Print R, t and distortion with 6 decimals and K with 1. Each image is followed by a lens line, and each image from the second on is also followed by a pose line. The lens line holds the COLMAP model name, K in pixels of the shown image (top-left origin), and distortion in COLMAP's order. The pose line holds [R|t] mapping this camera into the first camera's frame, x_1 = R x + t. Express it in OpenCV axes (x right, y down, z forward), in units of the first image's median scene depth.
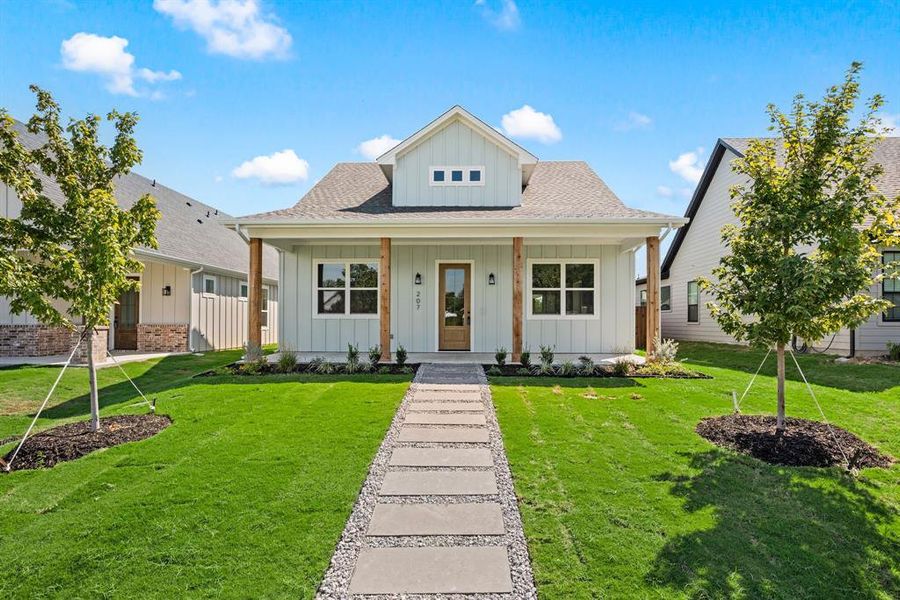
lens RADIAL K [[449.7, 0, 450.8], [0, 449.7, 318.0], [0, 0, 1]] dist [0.001868, 0.000925]
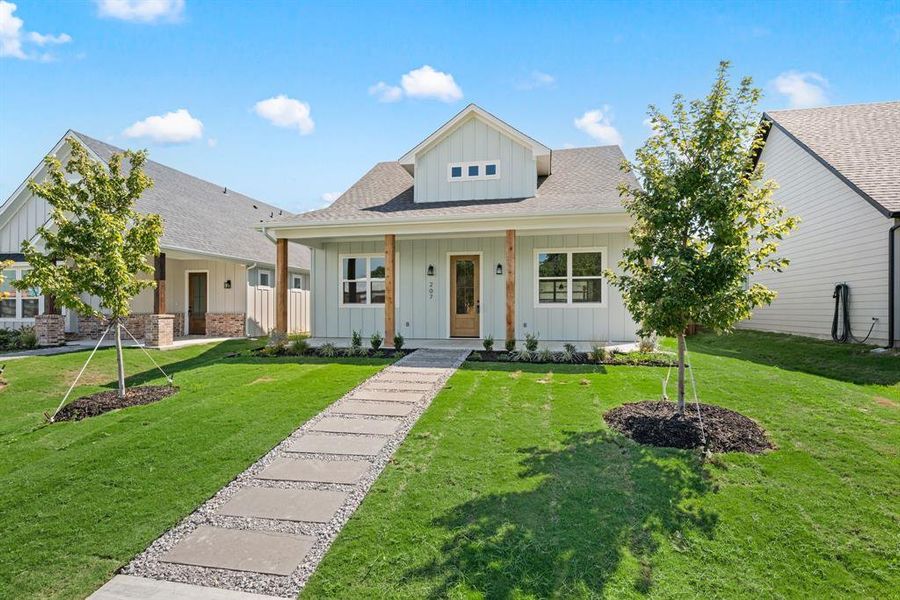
lens RADIAL K [[448.6, 0, 448.8], [0, 448.6, 308.6], [0, 0, 1]] dist [0.003164, 0.000408]
pose [[0.983951, -0.004456, -0.178386, 0.222634], [0.005791, 0.999959, 0.006963, -0.004561], [0.178348, -0.007884, 0.983936, -0.064108]]
